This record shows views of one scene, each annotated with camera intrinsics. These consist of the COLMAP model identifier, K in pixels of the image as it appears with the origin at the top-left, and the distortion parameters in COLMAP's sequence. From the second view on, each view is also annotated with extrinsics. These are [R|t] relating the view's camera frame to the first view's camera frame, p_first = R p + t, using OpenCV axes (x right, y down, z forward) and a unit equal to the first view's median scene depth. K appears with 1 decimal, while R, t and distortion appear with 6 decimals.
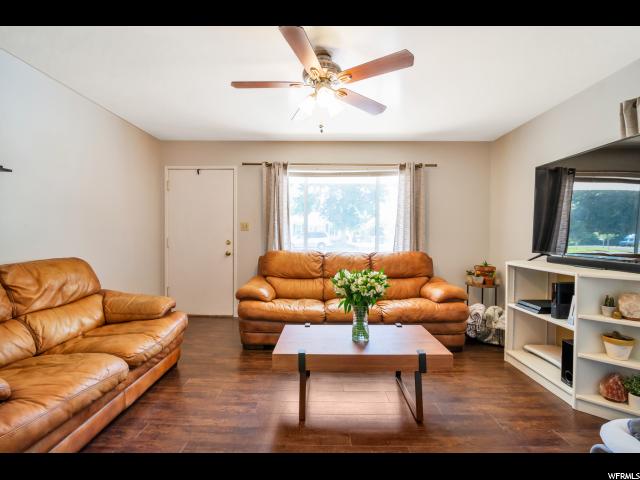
lens RADIAL K [[294.7, 0, 315.1], [0, 294.7, 241.7], [0, 0, 1]] dist [-0.019153, 0.000129]
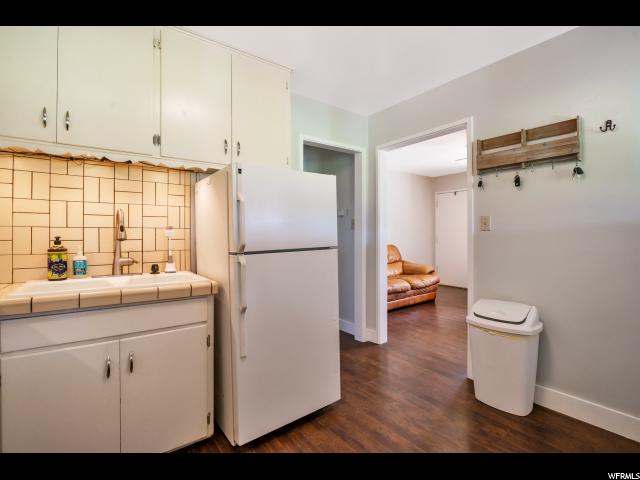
lens RADIAL K [[294.7, 0, 315.1], [0, 294.7, 241.7], [0, 0, 1]] dist [-0.019153, 0.000129]
pose [[0.606156, 0.011432, -0.795264, 0.522771], [-0.008359, 0.999933, 0.008003, 0.016814], [0.795302, 0.001796, 0.606211, -0.717667]]
